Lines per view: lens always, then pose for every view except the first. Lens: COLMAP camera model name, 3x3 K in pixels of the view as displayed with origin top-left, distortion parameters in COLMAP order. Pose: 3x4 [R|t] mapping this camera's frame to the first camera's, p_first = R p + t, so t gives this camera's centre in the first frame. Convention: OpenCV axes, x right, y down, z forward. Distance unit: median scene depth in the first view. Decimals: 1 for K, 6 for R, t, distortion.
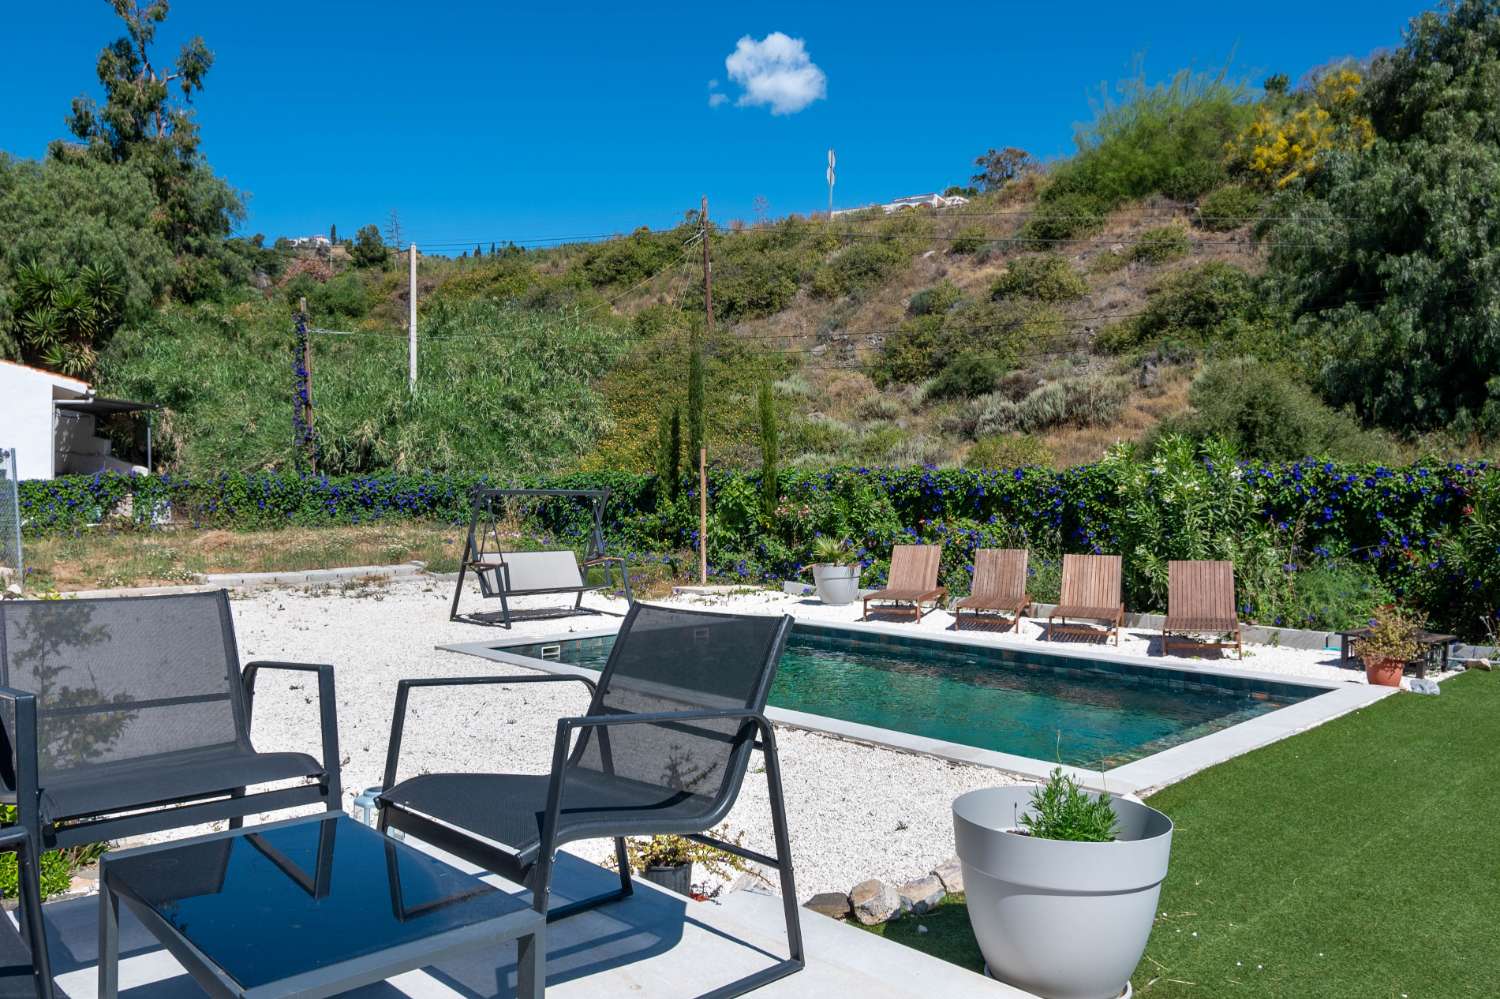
lens RADIAL K [[1079.2, 0, 750.0], [0, 1079.2, 499.5], [0, 0, 1]] dist [-0.004655, -0.009817]
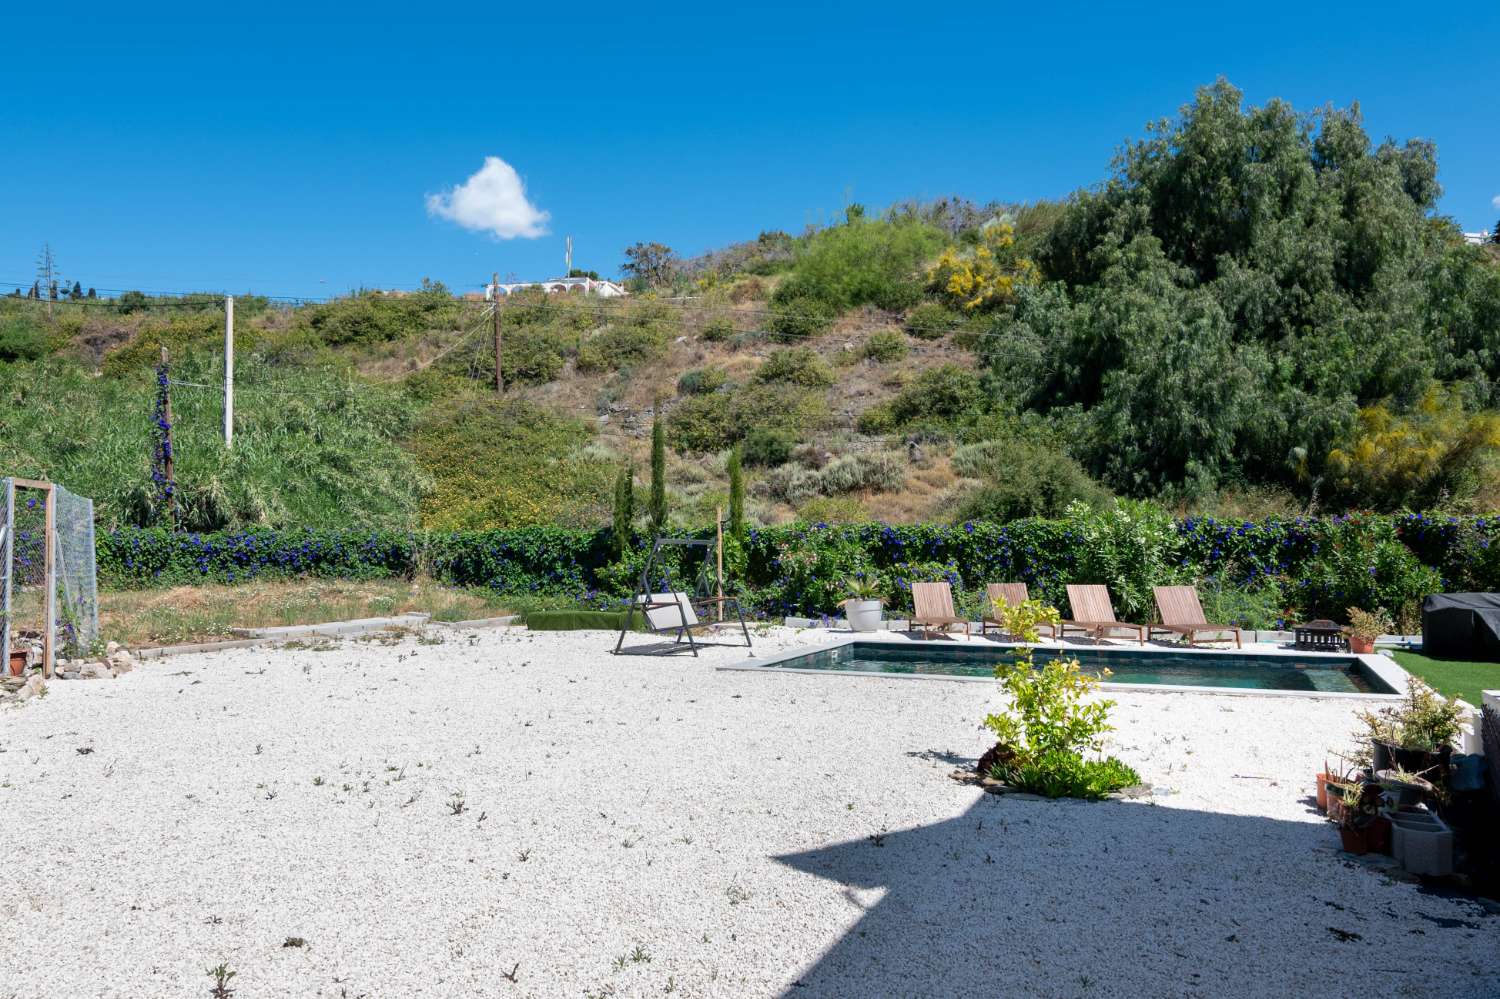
lens RADIAL K [[1021.0, 0, 750.0], [0, 1021.0, 499.5], [0, 0, 1]] dist [-0.005011, -0.002184]
pose [[0.929345, 0.010806, 0.369055, -0.256490], [0.010763, 0.998354, -0.056335, 0.005012], [-0.369056, 0.056327, 0.927699, -0.027978]]
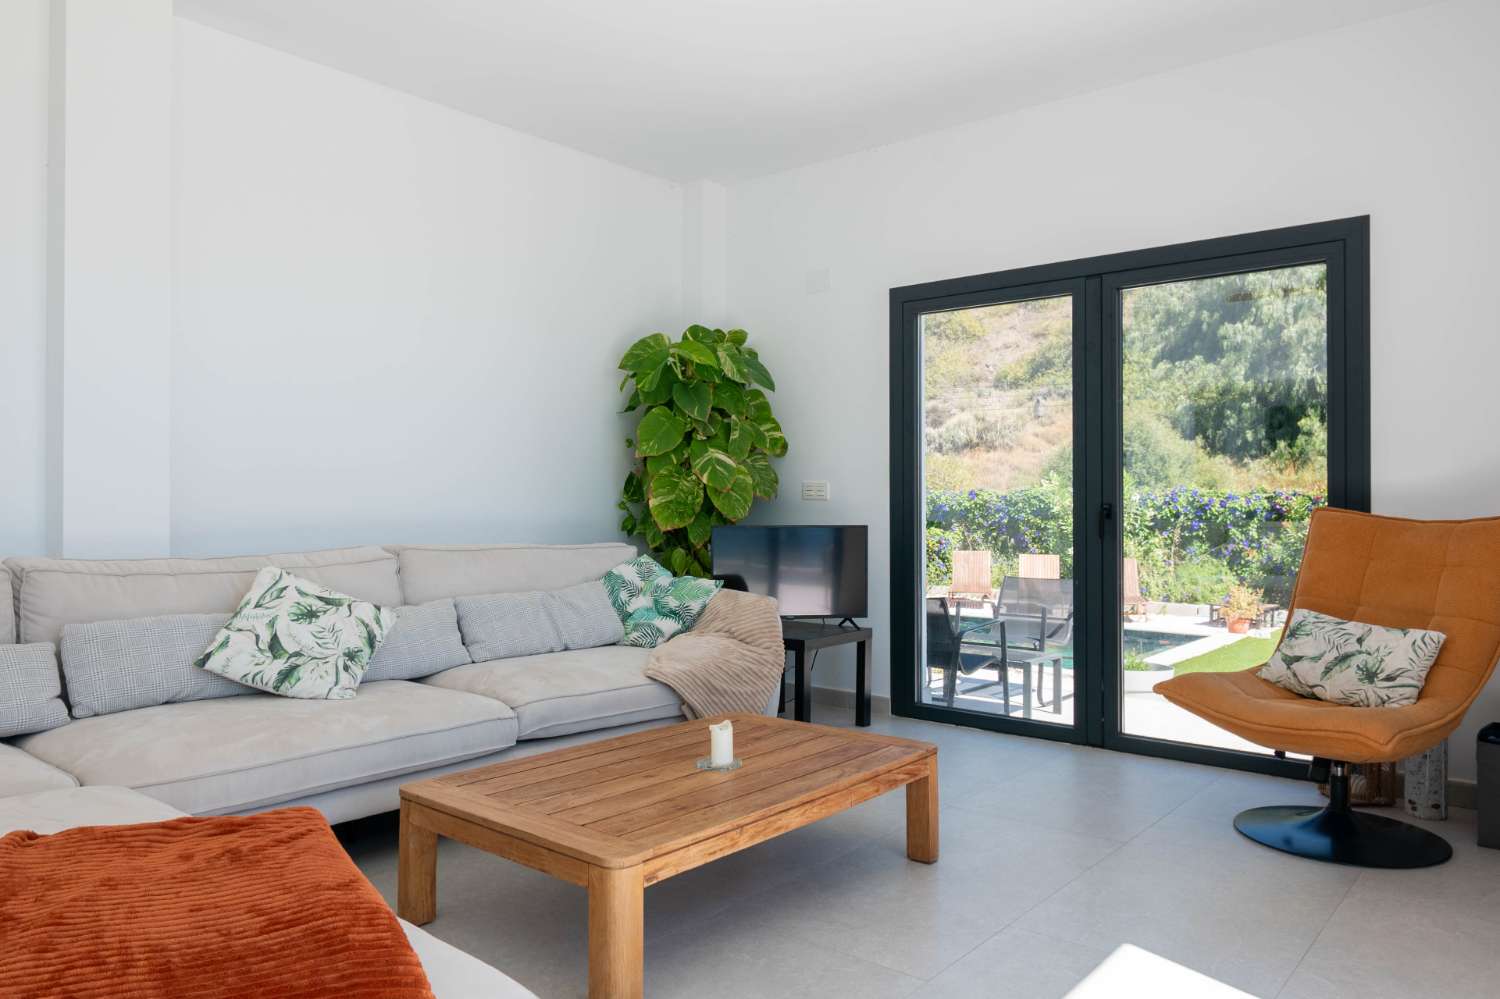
lens RADIAL K [[1038.4, 0, 750.0], [0, 1038.4, 499.5], [0, 0, 1]] dist [0.000476, 0.000050]
pose [[0.993554, -0.001903, 0.113344, -0.099196], [0.002140, 0.999996, -0.001971, -0.008956], [-0.113340, 0.002201, 0.993554, -0.147227]]
